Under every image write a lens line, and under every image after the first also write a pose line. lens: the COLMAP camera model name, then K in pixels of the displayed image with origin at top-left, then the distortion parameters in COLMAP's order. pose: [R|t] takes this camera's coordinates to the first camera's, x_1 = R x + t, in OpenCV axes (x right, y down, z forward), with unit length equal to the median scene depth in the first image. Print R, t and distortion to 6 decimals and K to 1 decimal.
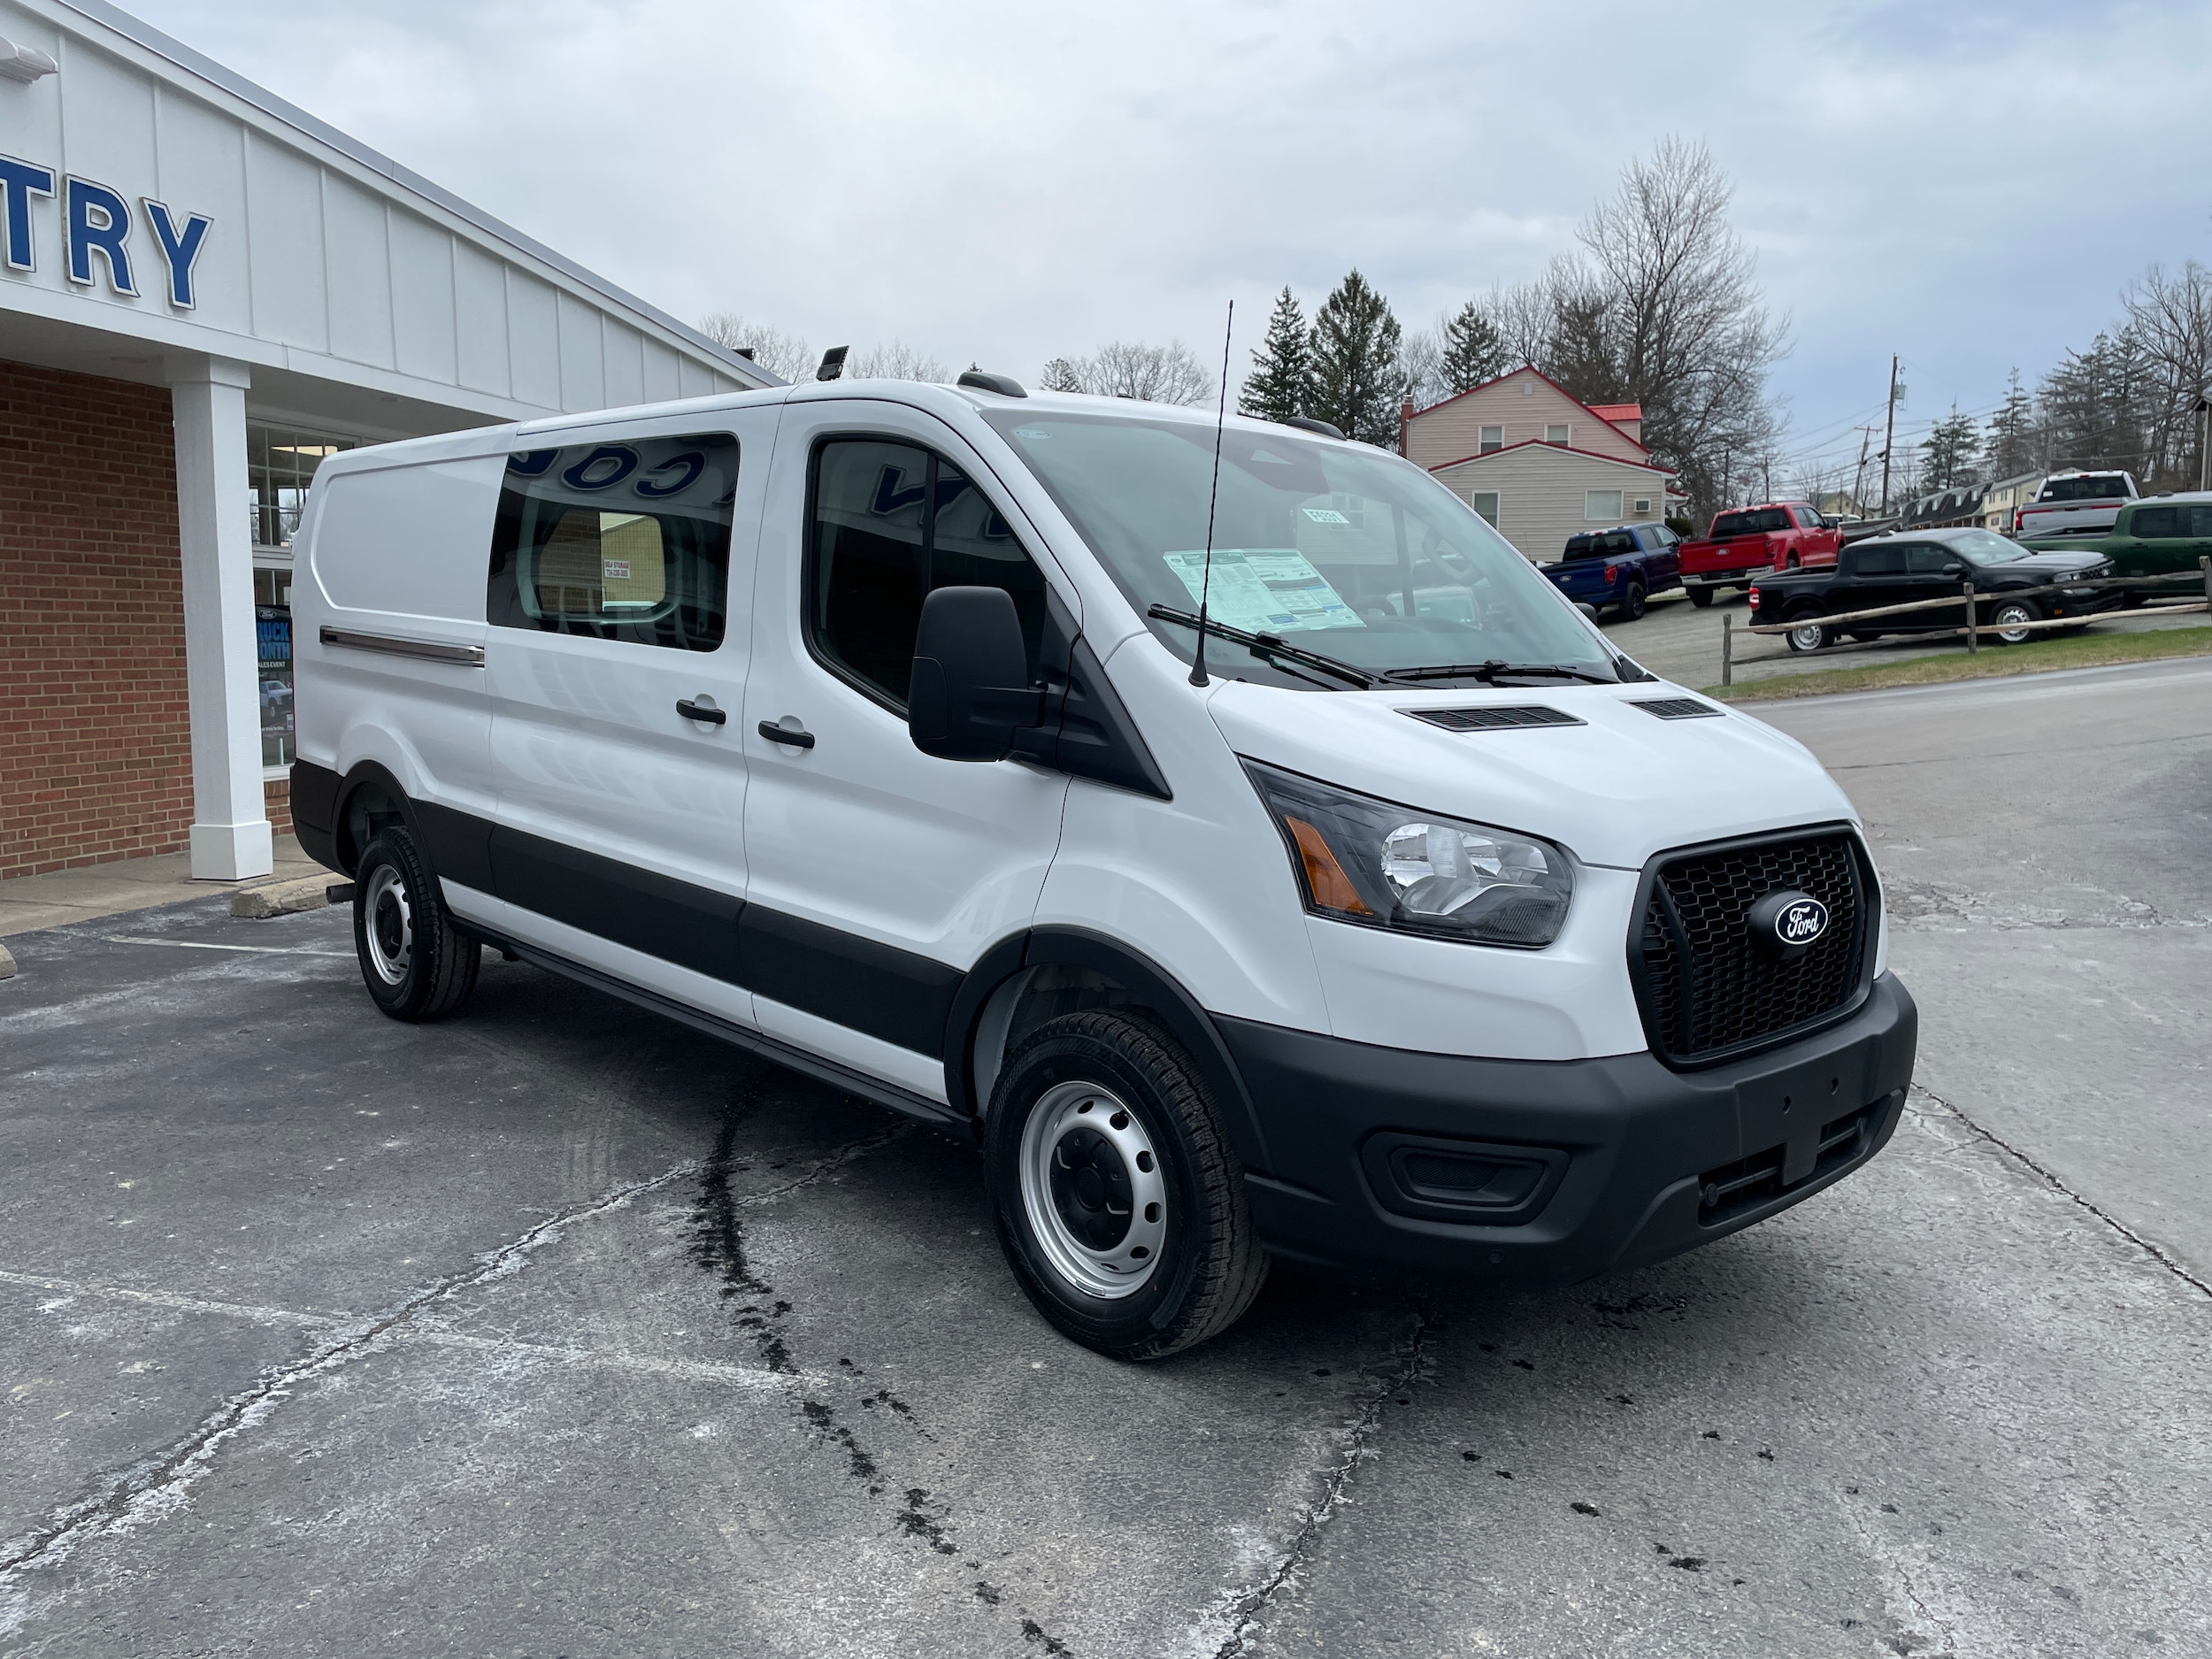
lens RADIAL K [[1659.8, 0, 1110.9], [0, 1659.8, 803.8], [0, 0, 1]] dist [0.100196, -0.126867]
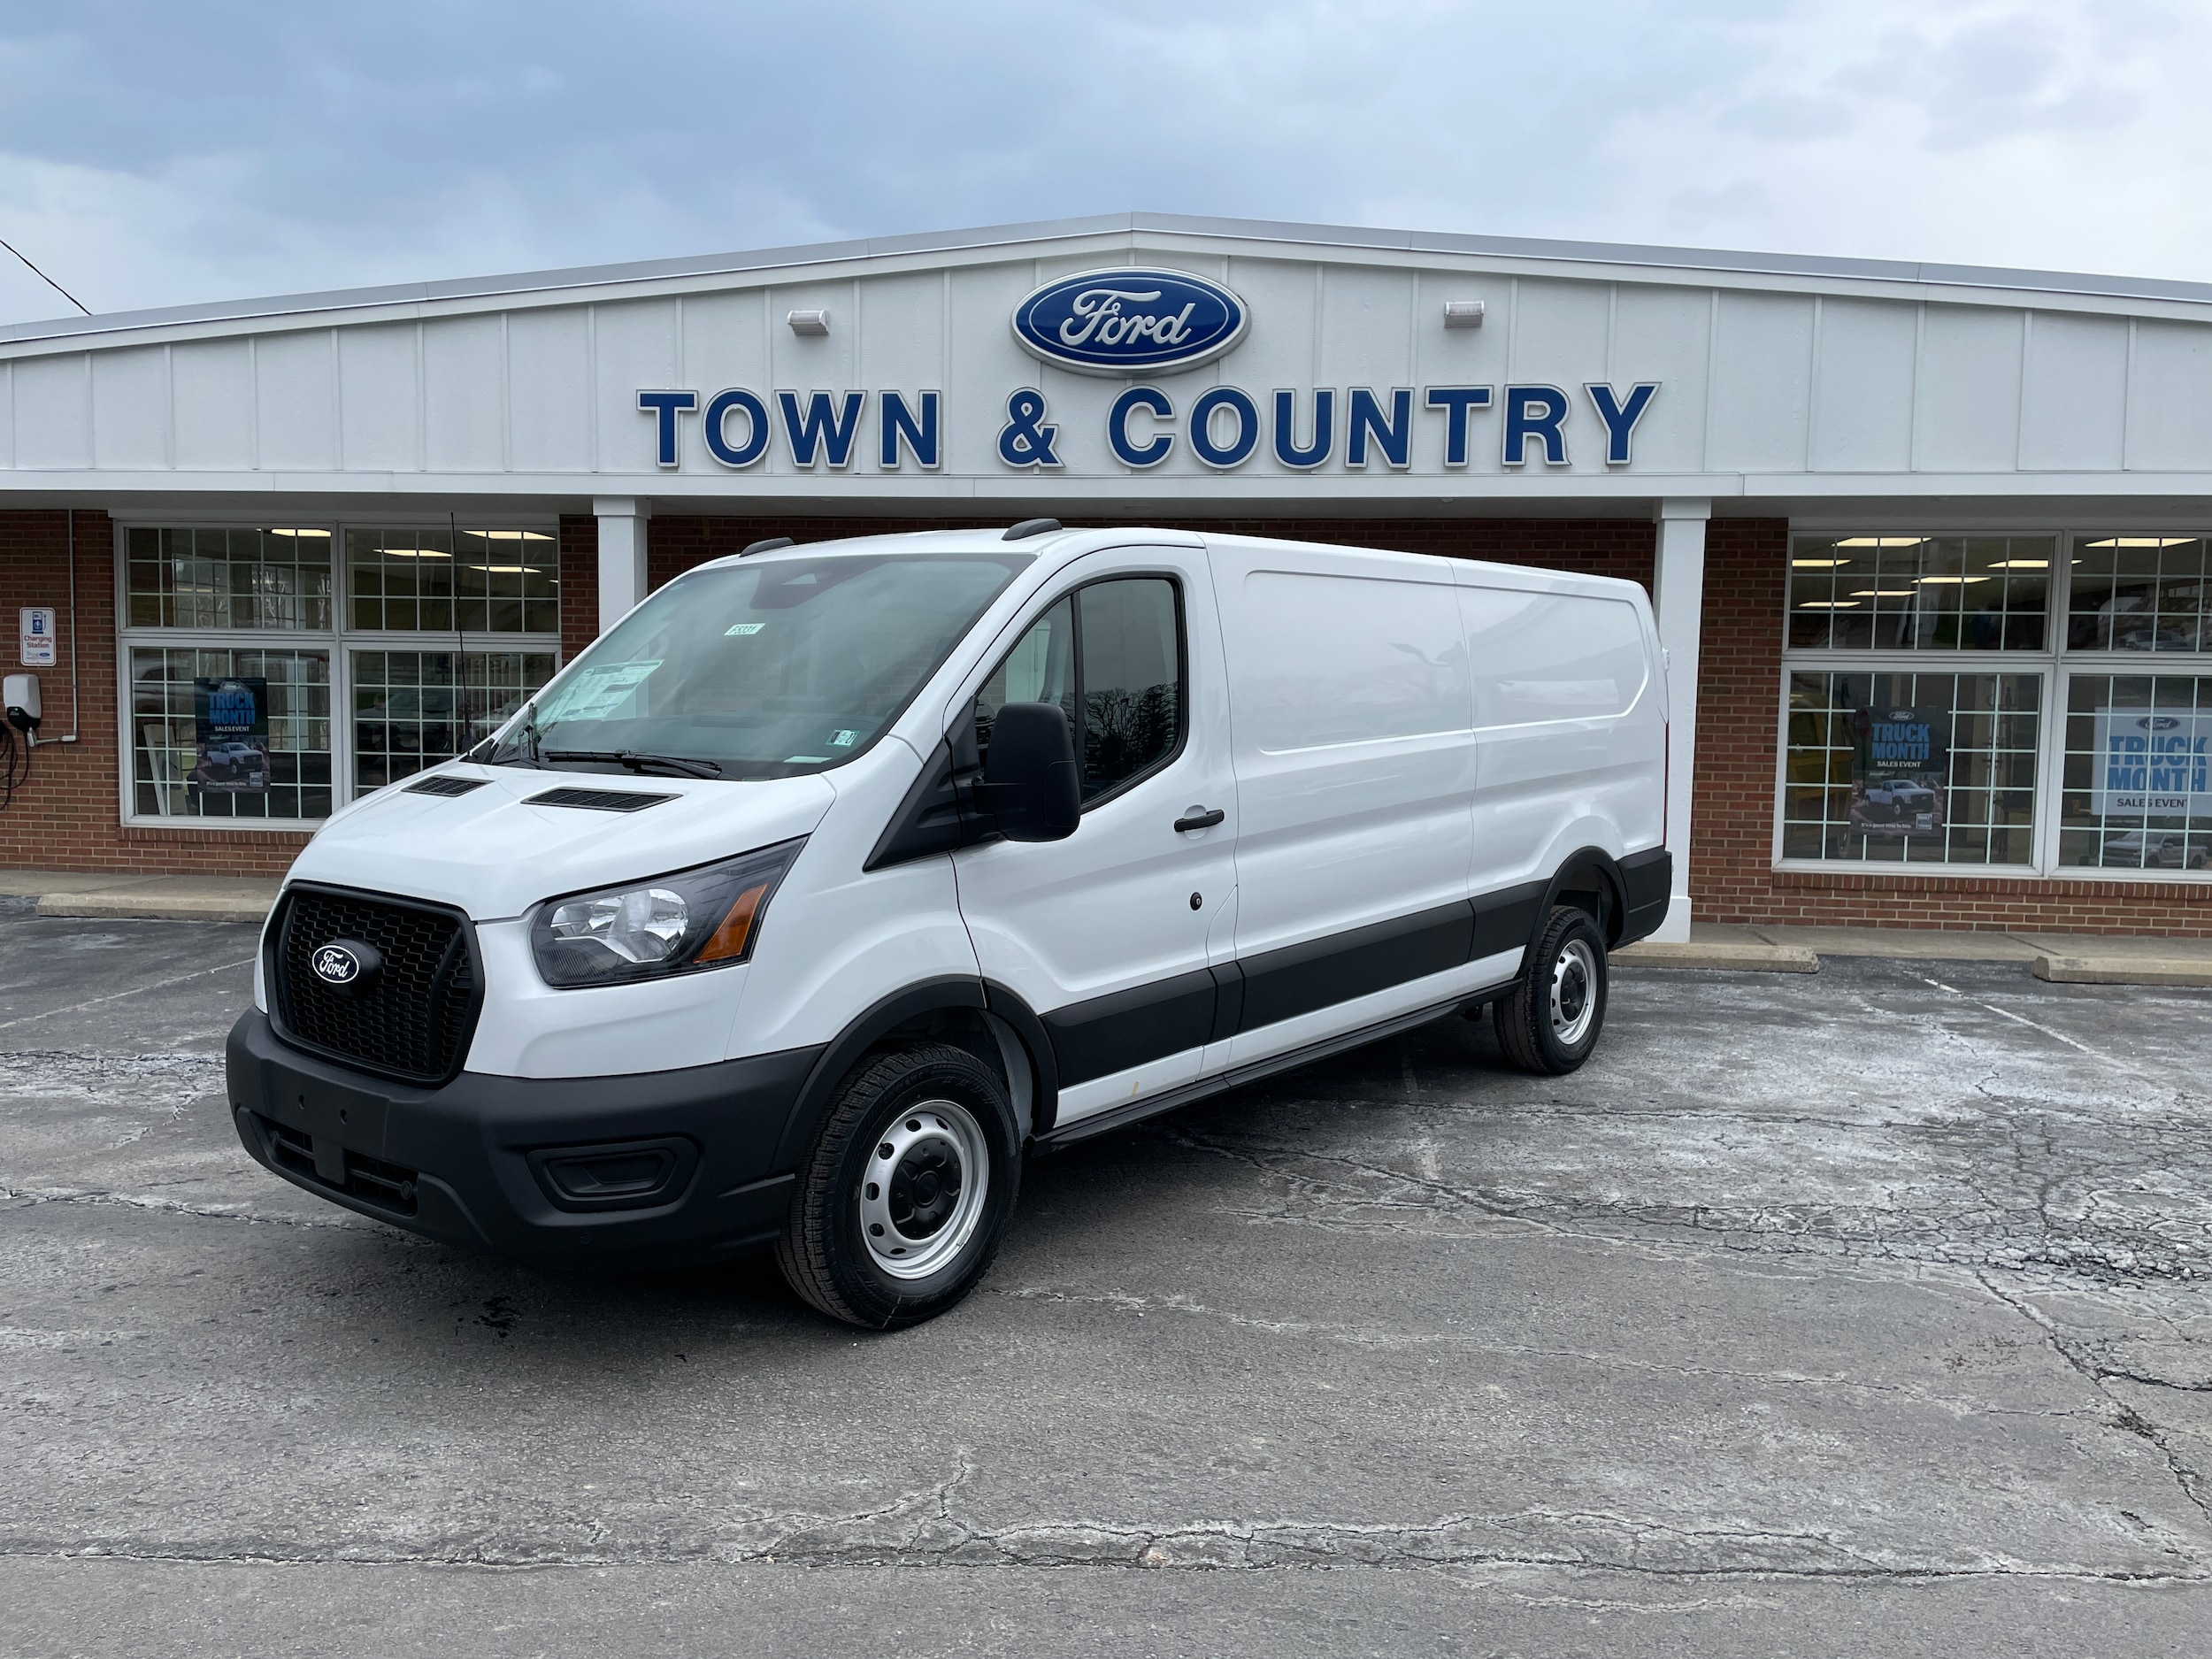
lens RADIAL K [[1662.2, 0, 1104.0], [0, 1662.2, 818.4], [0, 0, 1]] dist [0.103755, -0.137226]
pose [[0.117185, 0.063955, -0.991049, 1.277453], [-0.115902, 0.991986, 0.050311, -0.121273], [0.986324, 0.108969, 0.123658, 1.058950]]
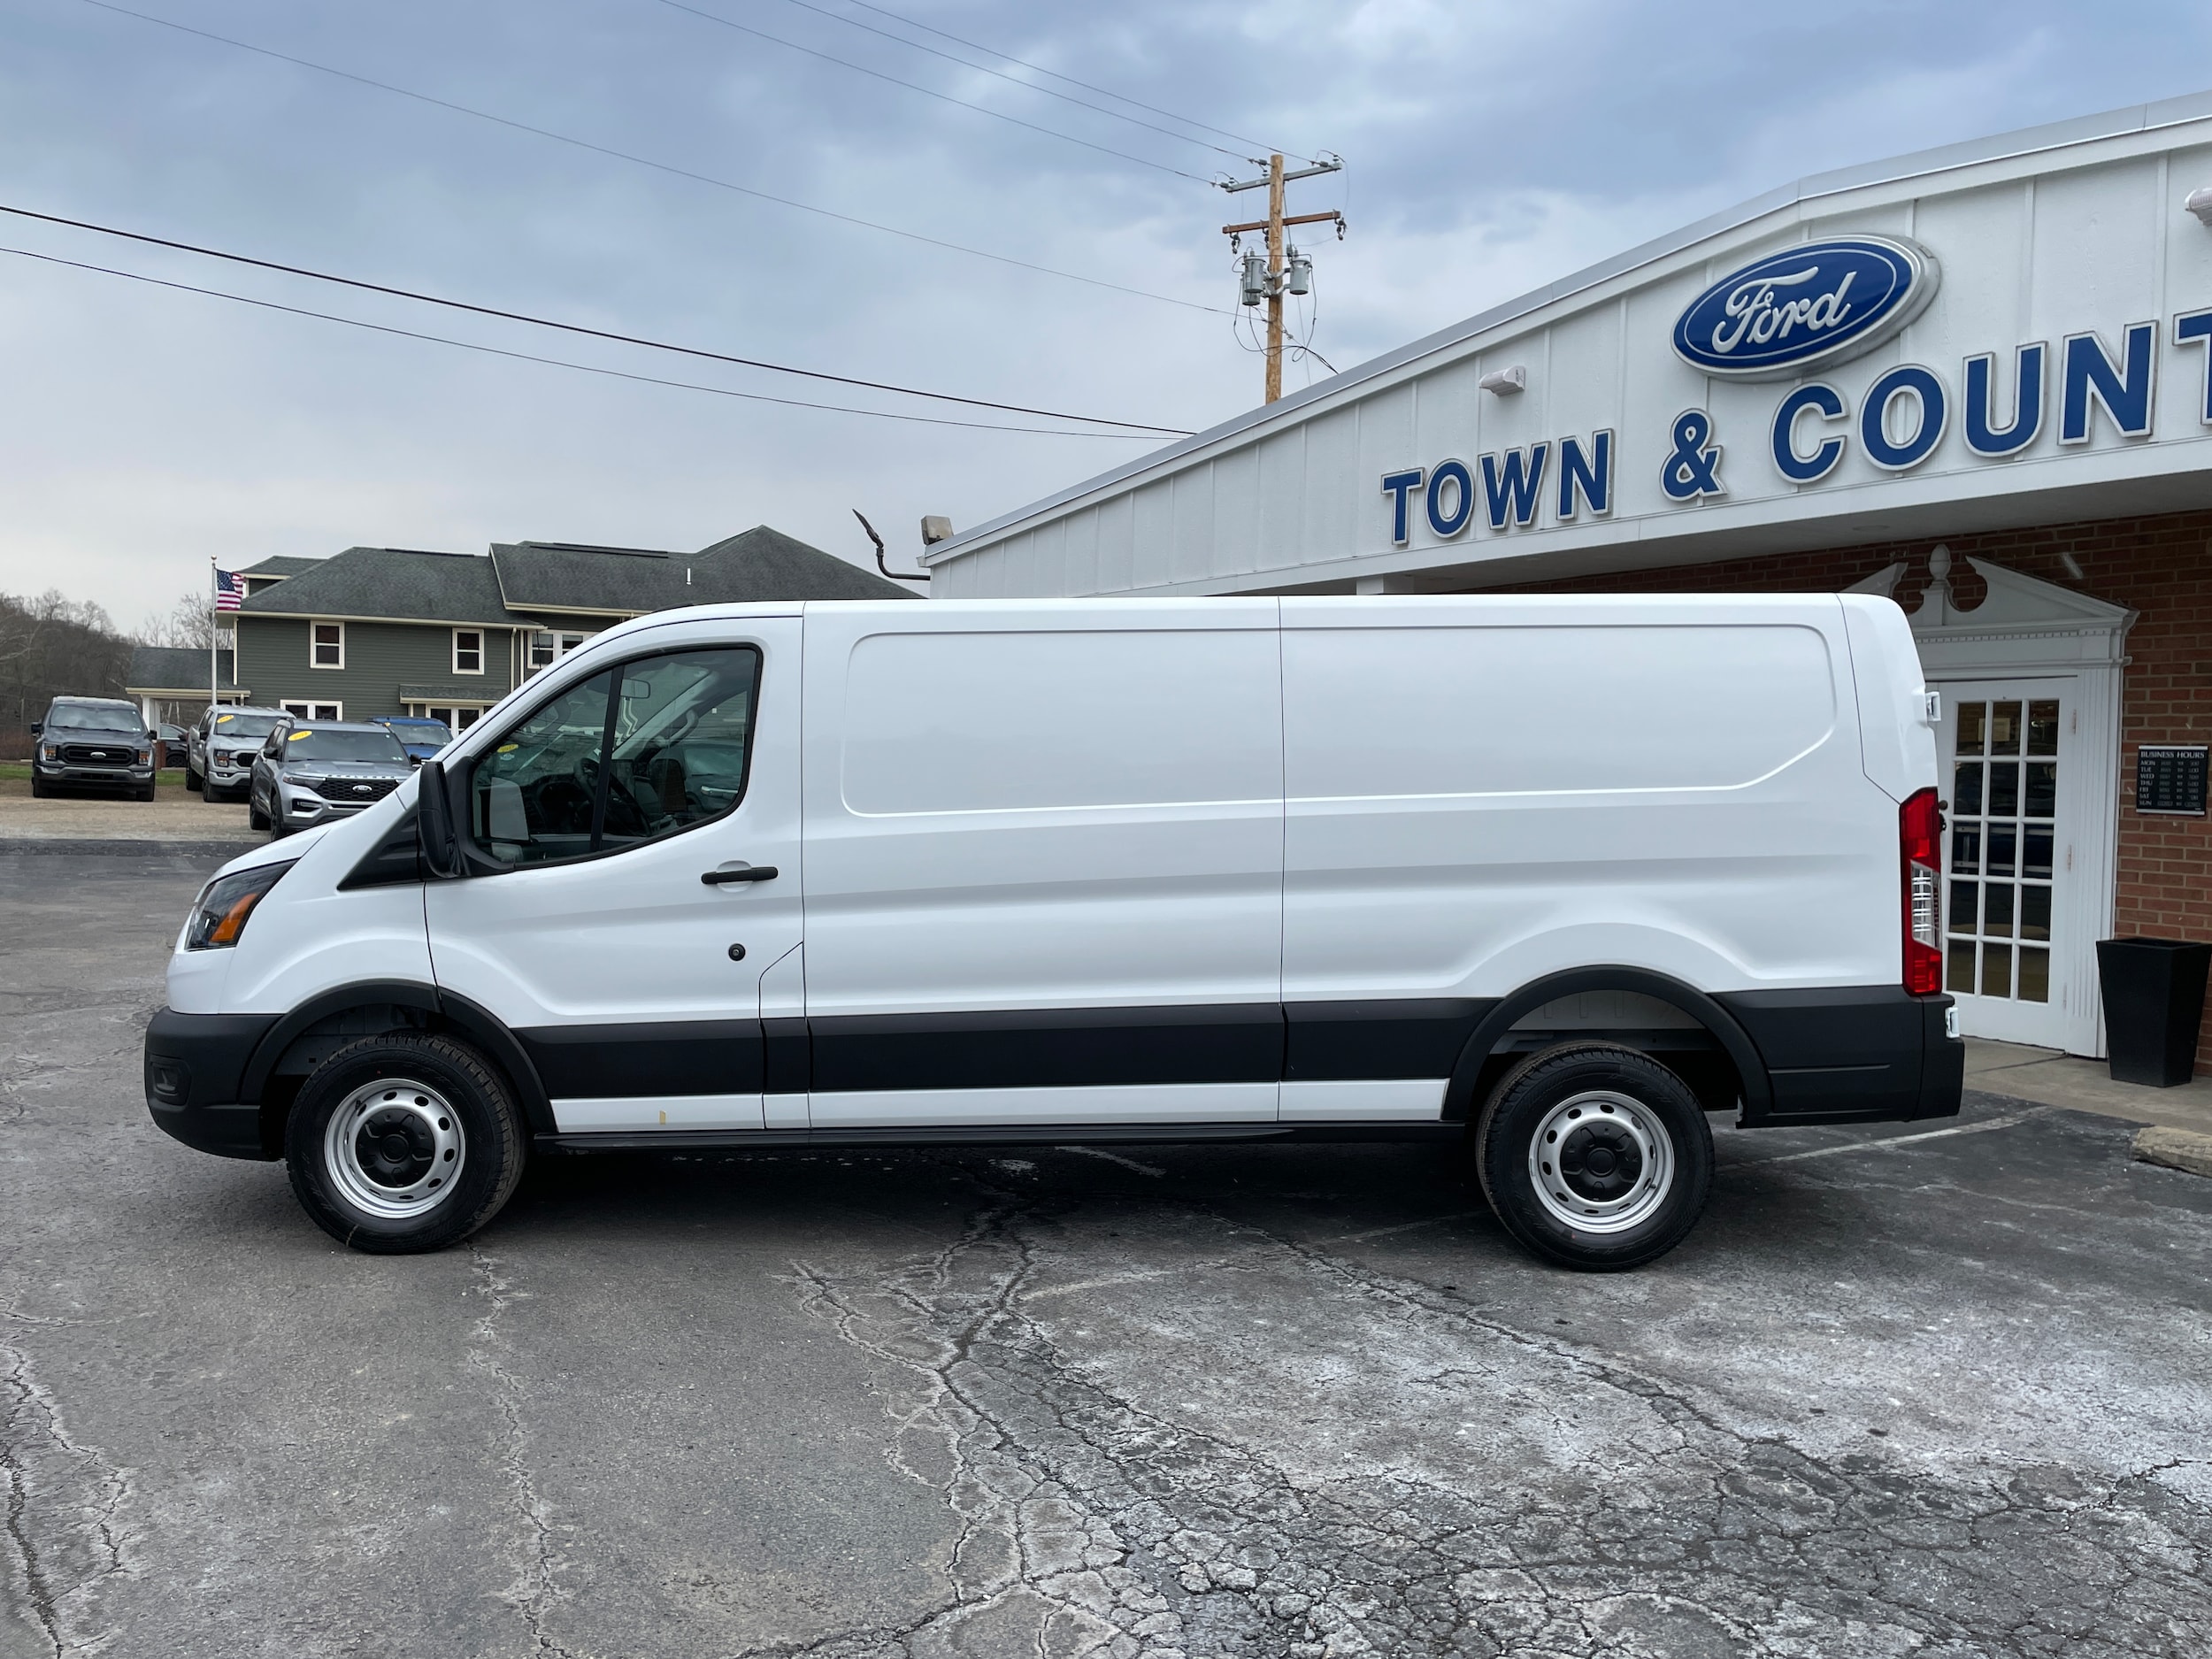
lens RADIAL K [[1665.5, 0, 1108.1], [0, 1665.5, 804.0], [0, 0, 1]] dist [0.096899, -0.120046]
pose [[-0.706651, 0.006029, -0.707537, 0.821344], [-0.091380, 0.990812, 0.099709, -0.266224], [0.701637, 0.135114, -0.699607, 2.293058]]
